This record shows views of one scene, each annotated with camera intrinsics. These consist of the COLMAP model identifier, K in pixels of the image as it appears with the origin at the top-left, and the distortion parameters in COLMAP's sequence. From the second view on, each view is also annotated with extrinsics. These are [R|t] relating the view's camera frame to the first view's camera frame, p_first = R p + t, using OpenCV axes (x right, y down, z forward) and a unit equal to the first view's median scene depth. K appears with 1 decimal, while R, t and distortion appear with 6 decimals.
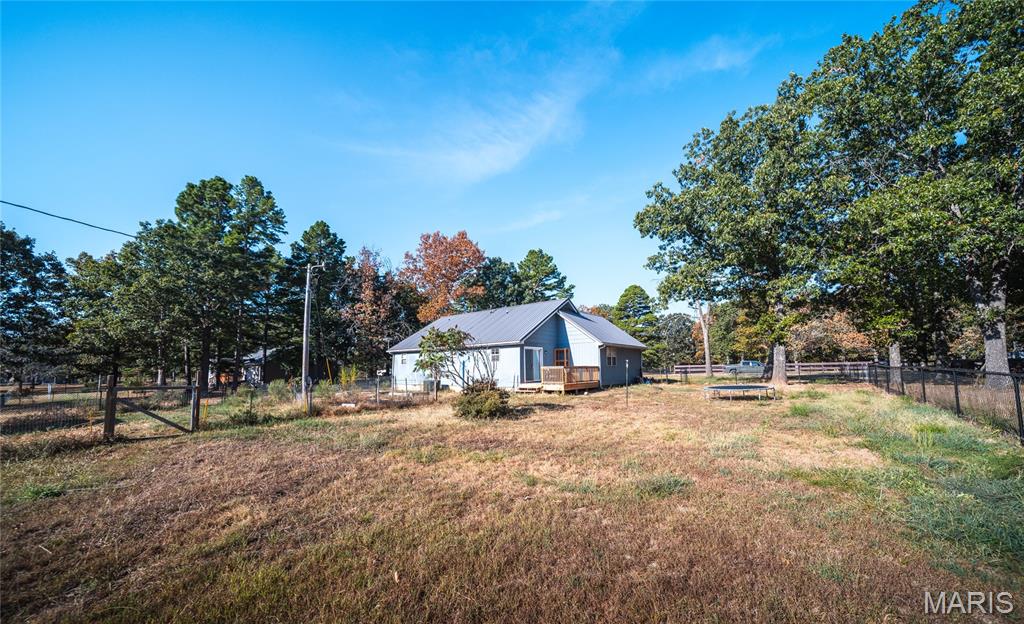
lens RADIAL K [[354.2, 0, 509.3], [0, 354.2, 339.4], [0, 0, 1]] dist [-0.000062, -0.002536]
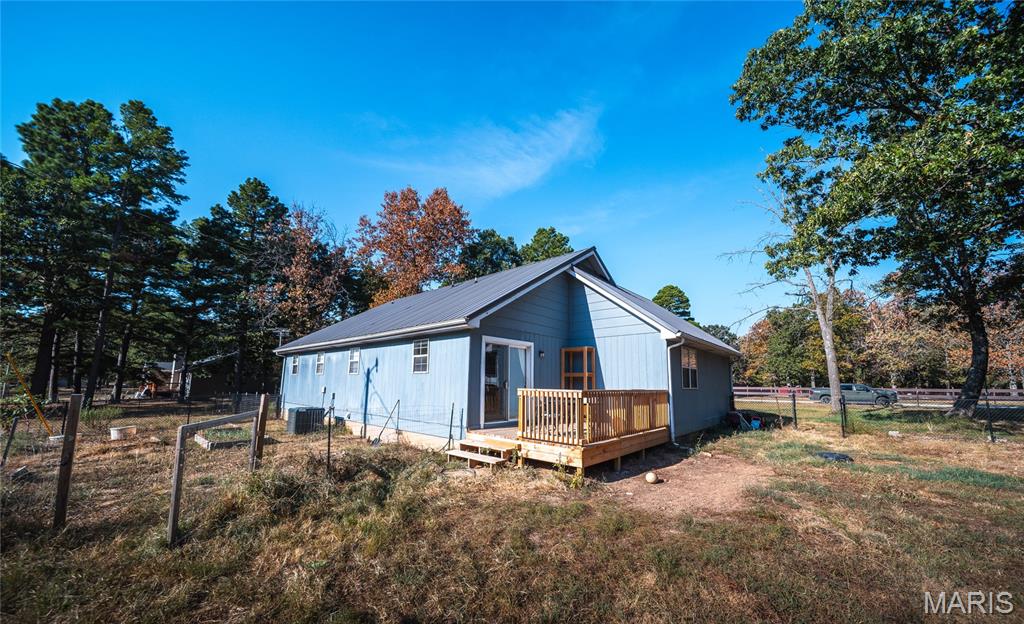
lens RADIAL K [[354.2, 0, 509.3], [0, 354.2, 339.4], [0, 0, 1]] dist [-0.000062, -0.002536]
pose [[0.998478, 0.021306, -0.050867, 0.070968], [-0.023283, 0.998983, -0.038607, 0.029729], [0.049993, 0.039733, 0.997959, 0.462192]]
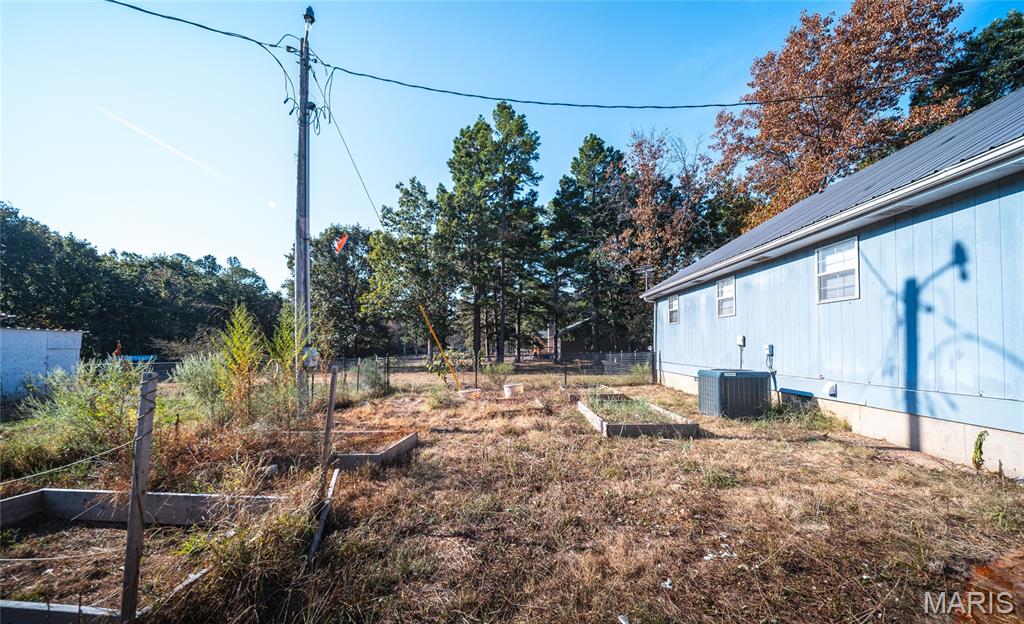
lens RADIAL K [[354.2, 0, 509.3], [0, 354.2, 339.4], [0, 0, 1]] dist [-0.000062, -0.002536]
pose [[0.607451, -0.002718, -0.794352, -0.095989], [0.057229, 0.997545, 0.040351, 0.063019], [0.792293, -0.069971, 0.606116, 0.622244]]
